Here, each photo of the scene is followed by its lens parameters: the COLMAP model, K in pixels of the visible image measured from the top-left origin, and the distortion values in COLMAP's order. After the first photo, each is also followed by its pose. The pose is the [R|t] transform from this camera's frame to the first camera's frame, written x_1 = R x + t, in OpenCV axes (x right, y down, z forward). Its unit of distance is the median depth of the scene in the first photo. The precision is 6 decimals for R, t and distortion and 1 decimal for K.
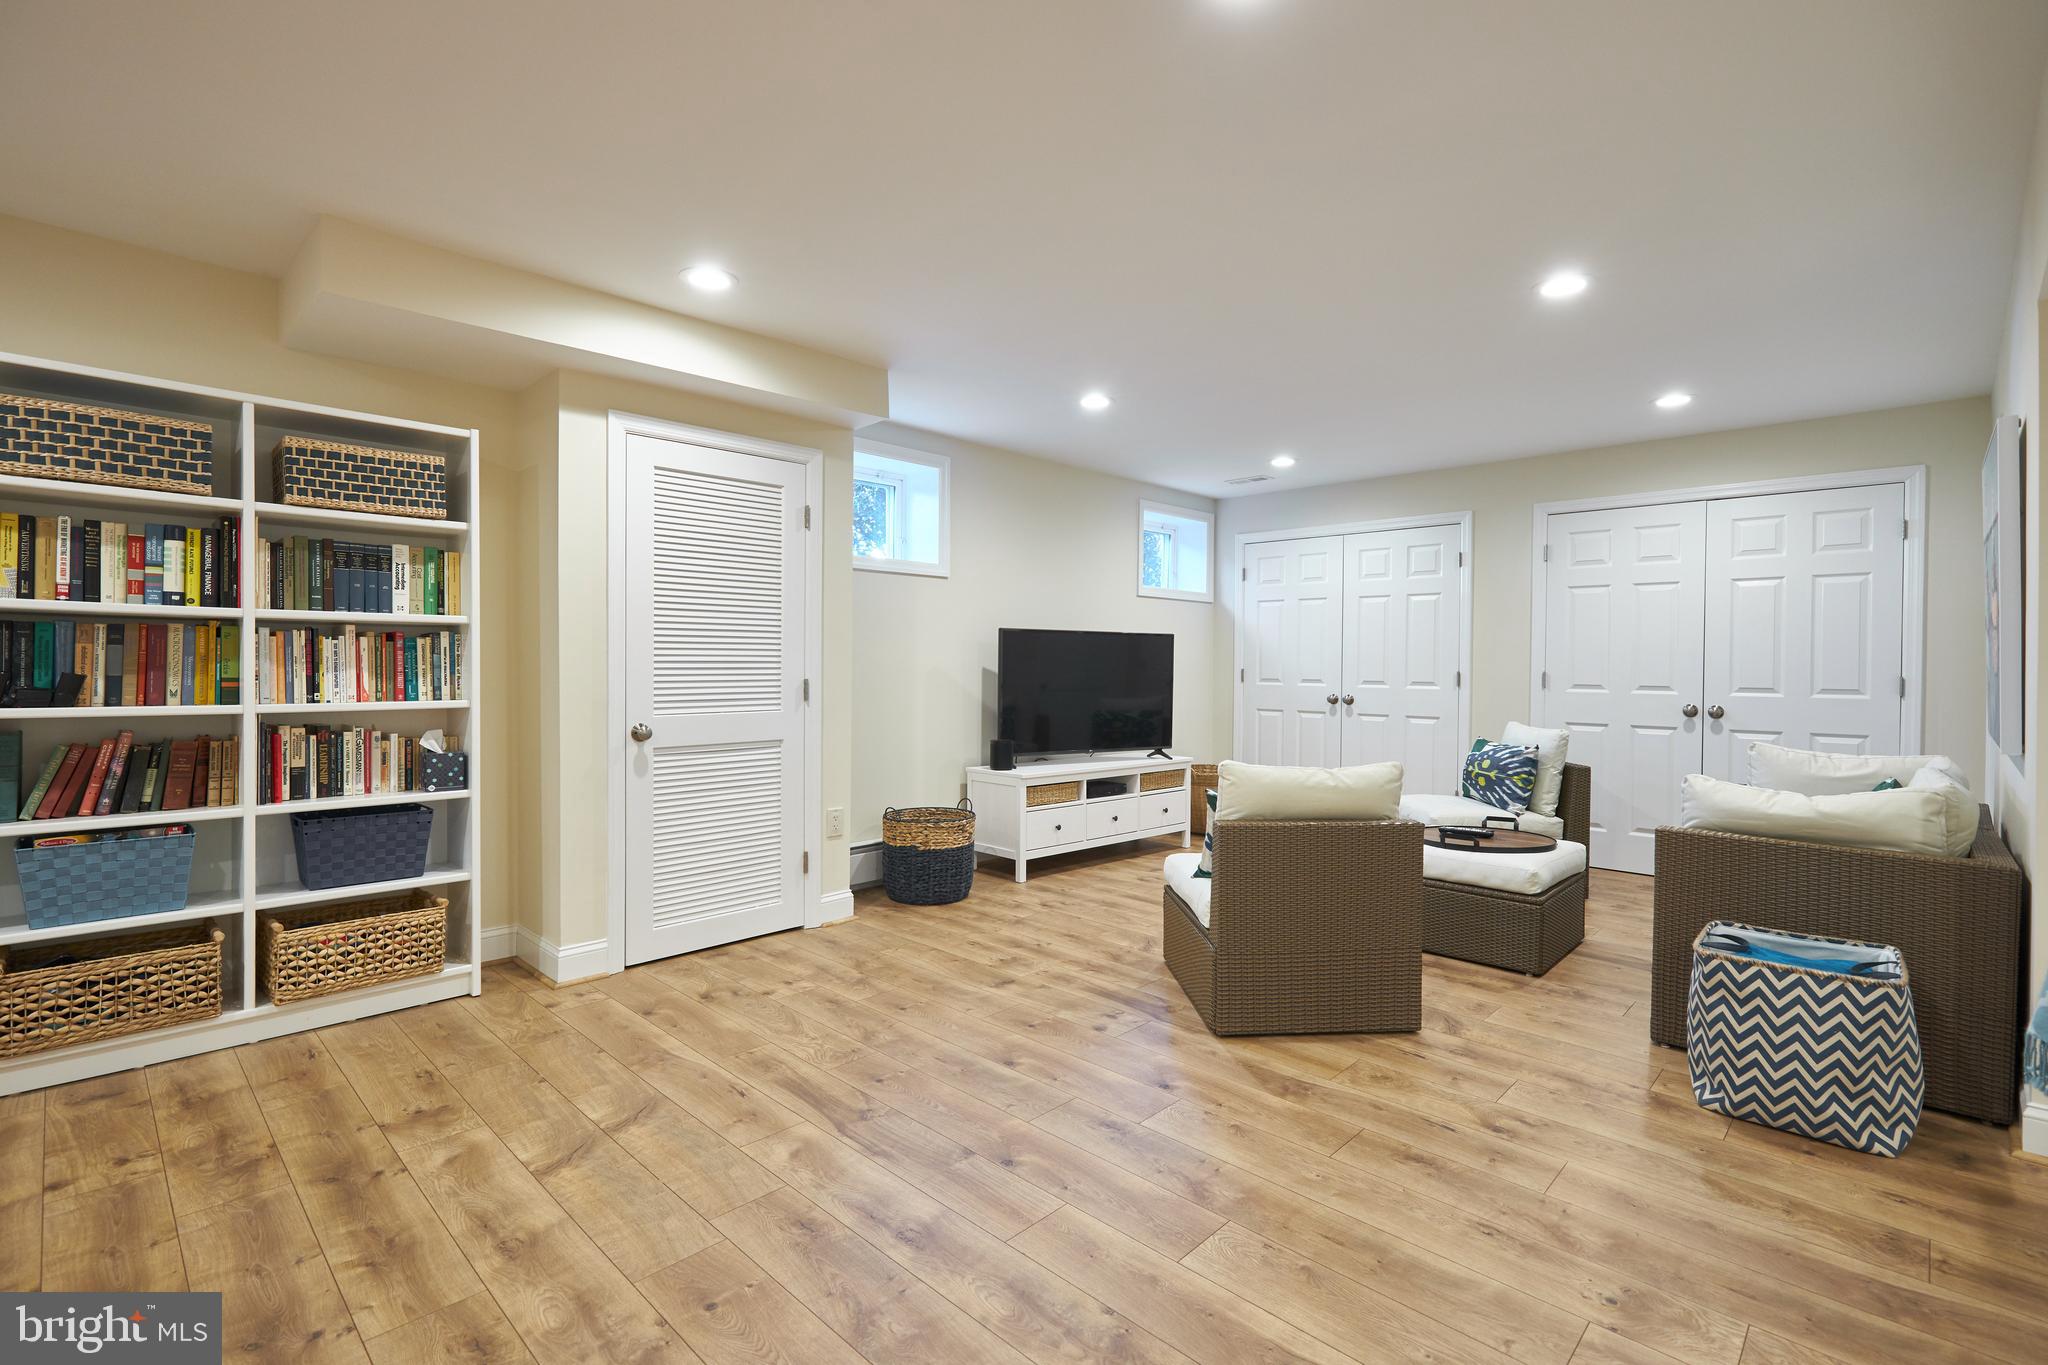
lens RADIAL K [[933.1, 0, 1027.9], [0, 933.1, 670.8], [0, 0, 1]] dist [0.001658, -0.000024]
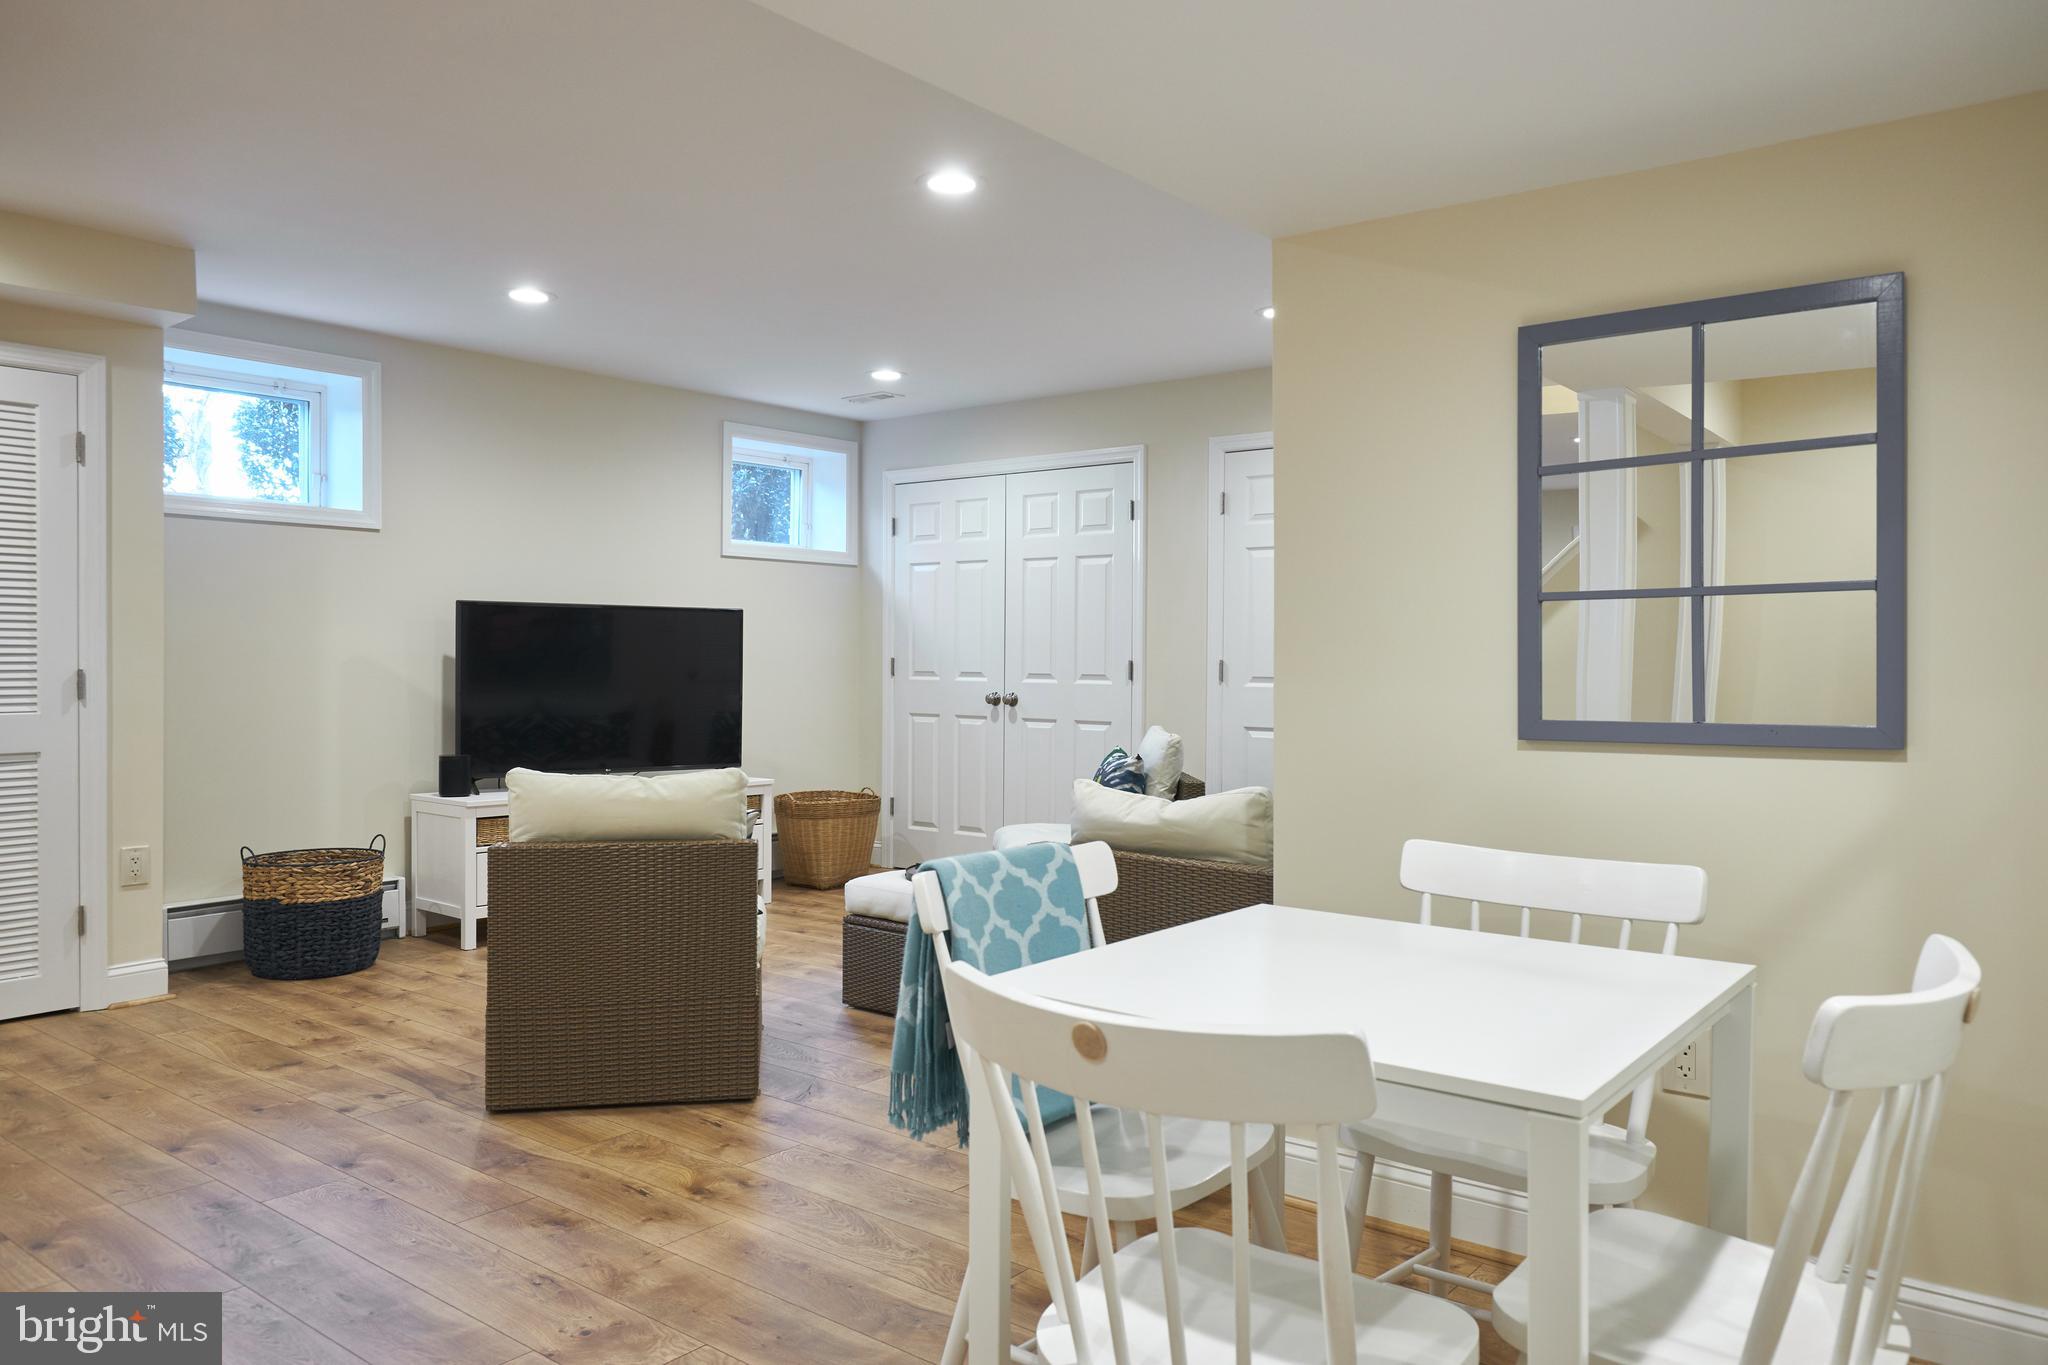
lens RADIAL K [[1432.1, 0, 1028.1], [0, 1432.1, 668.3], [0, 0, 1]] dist [0.005526, 0.001275]
pose [[0.995167, -0.001832, 0.098181, 0.432472], [0.001666, 0.999997, 0.001777, 0.007919], [-0.098184, -0.001604, 0.995167, -0.211655]]
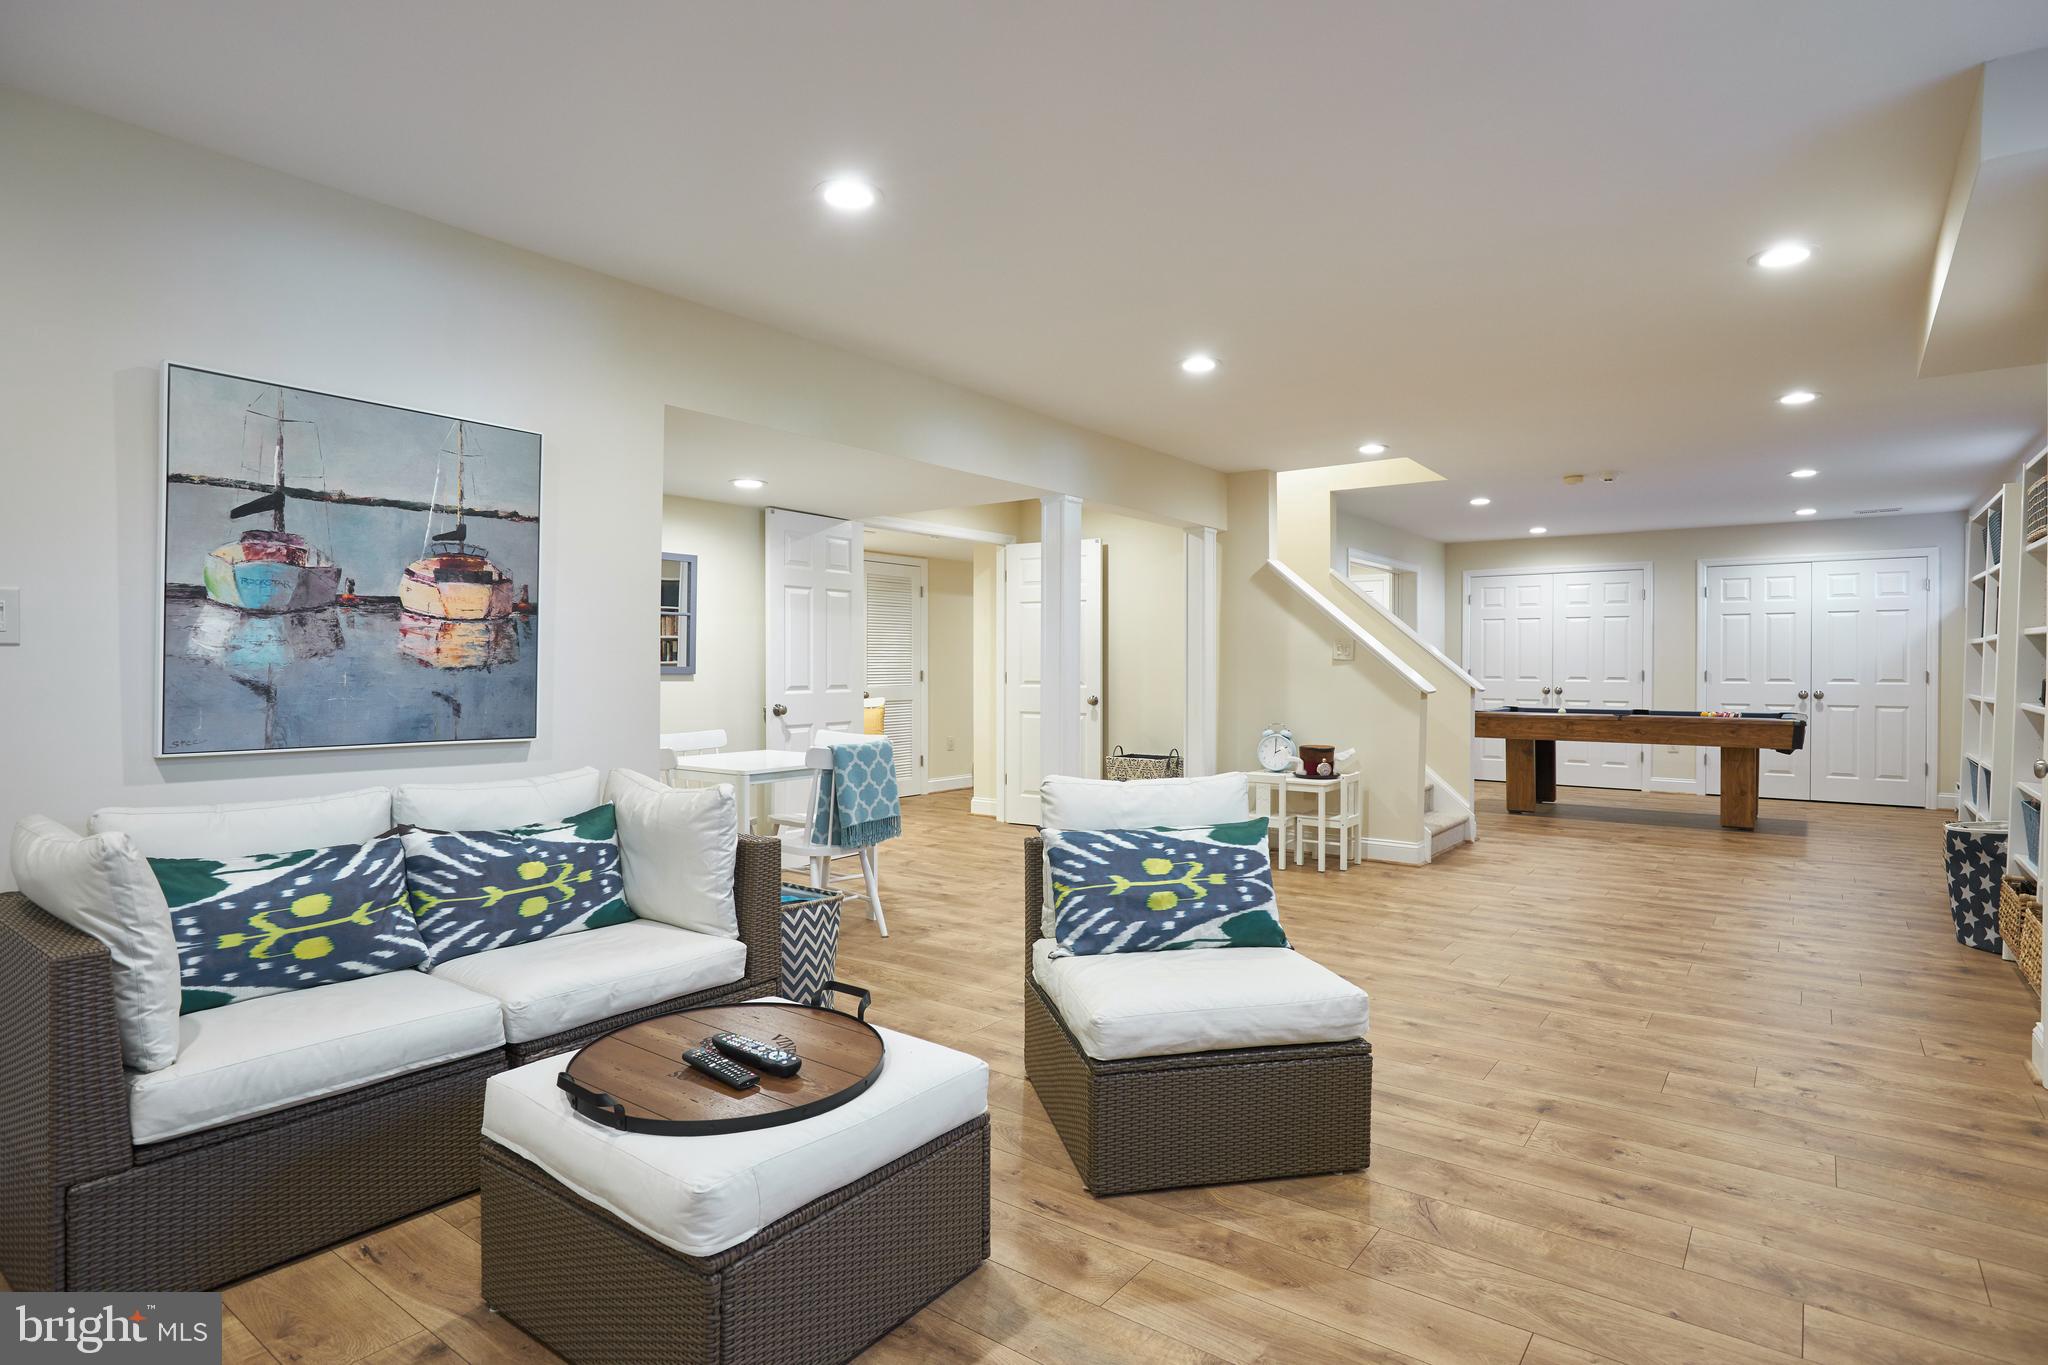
lens RADIAL K [[1070.7, 0, 1024.0], [0, 1070.7, 682.5], [0, 0, 1]] dist [-0.037276, 0.010742]
pose [[-0.992393, -0.006677, -0.122927, 0.445327], [-0.009510, 0.999702, 0.022475, -0.008892], [0.122740, 0.023473, -0.992161, 1.629475]]
